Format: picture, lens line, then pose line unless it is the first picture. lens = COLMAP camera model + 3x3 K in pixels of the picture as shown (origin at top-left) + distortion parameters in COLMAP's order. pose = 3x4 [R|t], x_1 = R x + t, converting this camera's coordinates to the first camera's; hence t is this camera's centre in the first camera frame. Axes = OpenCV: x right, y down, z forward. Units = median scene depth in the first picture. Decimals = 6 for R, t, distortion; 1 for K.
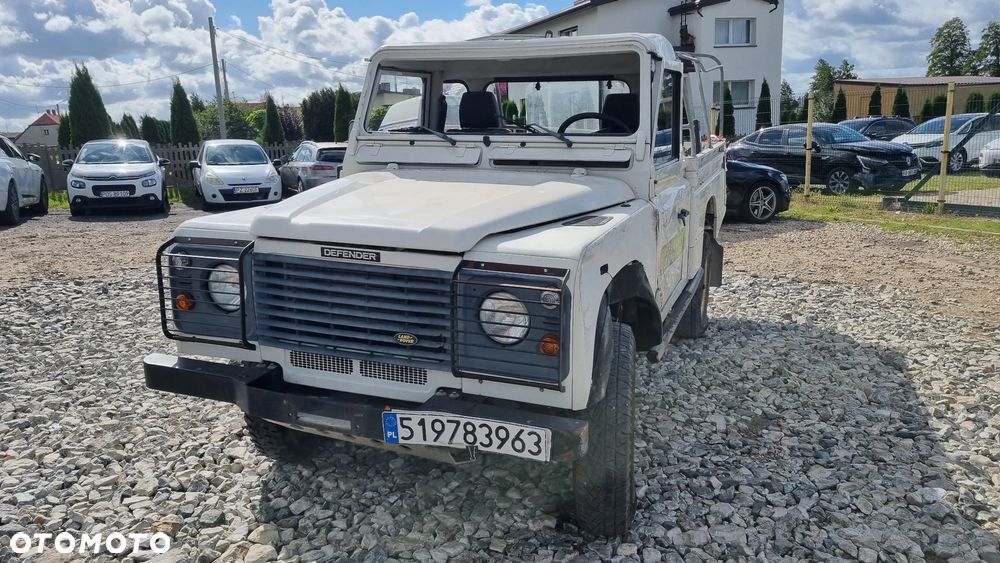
lens RADIAL K [[752.5, 0, 500.0], [0, 752.5, 281.5], [0, 0, 1]] dist [0.064685, -0.059540]
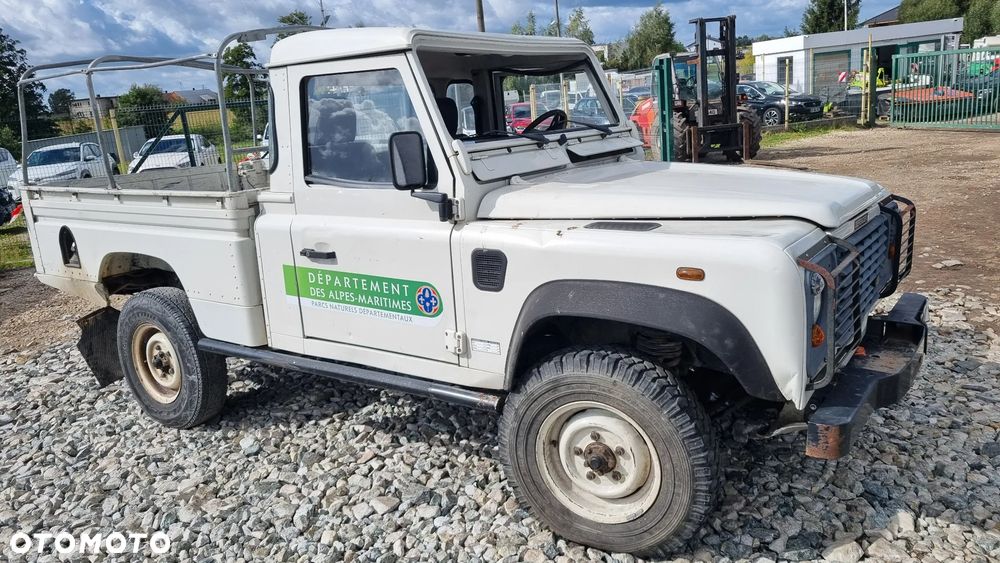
lens RADIAL K [[757.1, 0, 500.0], [0, 757.1, 281.5], [0, 0, 1]] dist [0.069611, -0.052763]
pose [[0.241555, -0.226908, 0.943485, -1.003201], [0.275727, 0.948251, 0.157462, -0.195593], [-0.930390, 0.222109, 0.291619, 0.865607]]
